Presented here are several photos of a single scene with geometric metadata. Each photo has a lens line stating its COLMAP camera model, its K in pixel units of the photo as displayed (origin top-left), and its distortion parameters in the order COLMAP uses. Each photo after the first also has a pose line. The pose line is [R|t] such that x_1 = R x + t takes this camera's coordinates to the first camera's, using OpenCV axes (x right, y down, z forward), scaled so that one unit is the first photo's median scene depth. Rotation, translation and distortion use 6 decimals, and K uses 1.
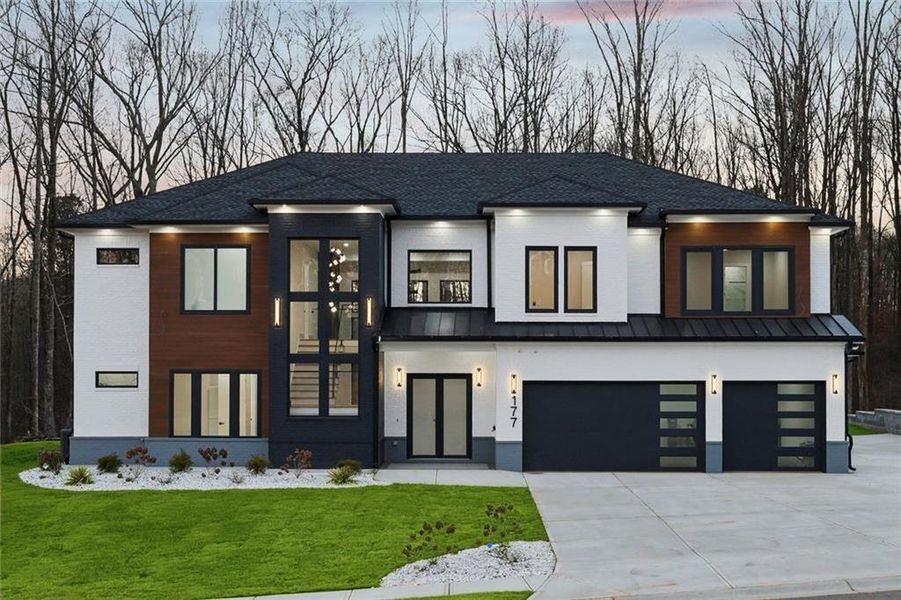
lens RADIAL K [[1281.6, 0, 433.7], [0, 1281.6, 353.3], [0, 0, 1]] dist [-0.037419, 0.000000]
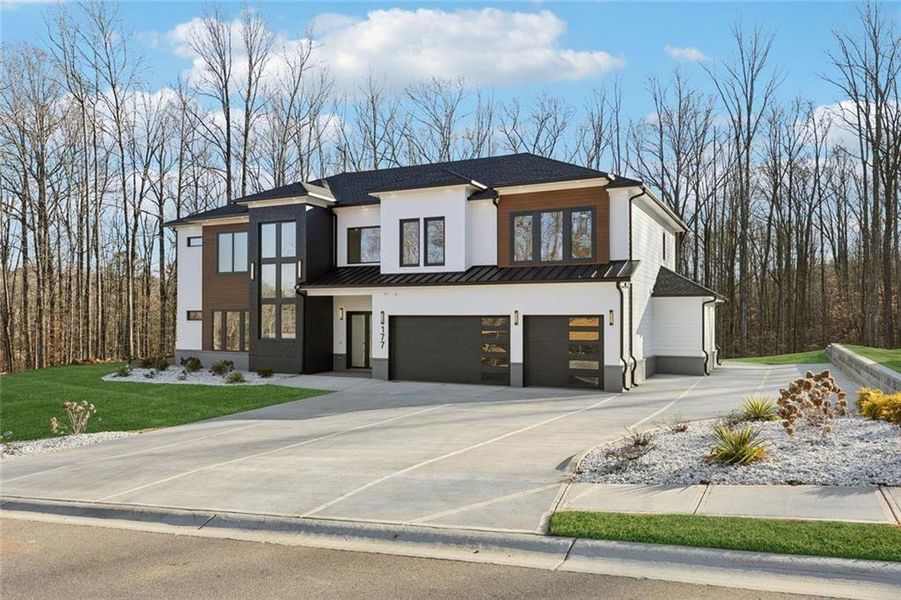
lens RADIAL K [[662.6, 0, 447.2], [0, 662.6, 313.8], [0, 0, 1]] dist [0.034785, -0.000602]
pose [[0.907396, -0.002665, -0.420267, 0.422695], [0.003813, 0.999991, 0.001890, 0.018227], [0.420258, -0.003317, 0.907398, 0.363217]]
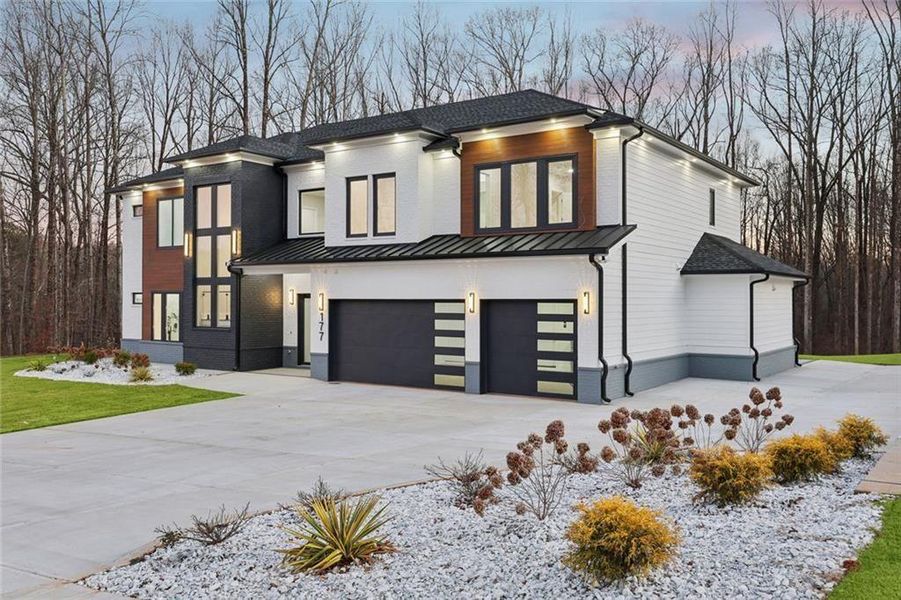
lens RADIAL K [[770.3, 0, 450.5], [0, 770.3, 297.1], [0, 0, 1]] dist [0.061474, -0.051050]
pose [[0.837338, -0.000299, -0.546685, 0.511786], [0.003848, 0.999978, 0.005348, 0.016350], [0.546671, -0.006582, 0.837321, 0.489180]]
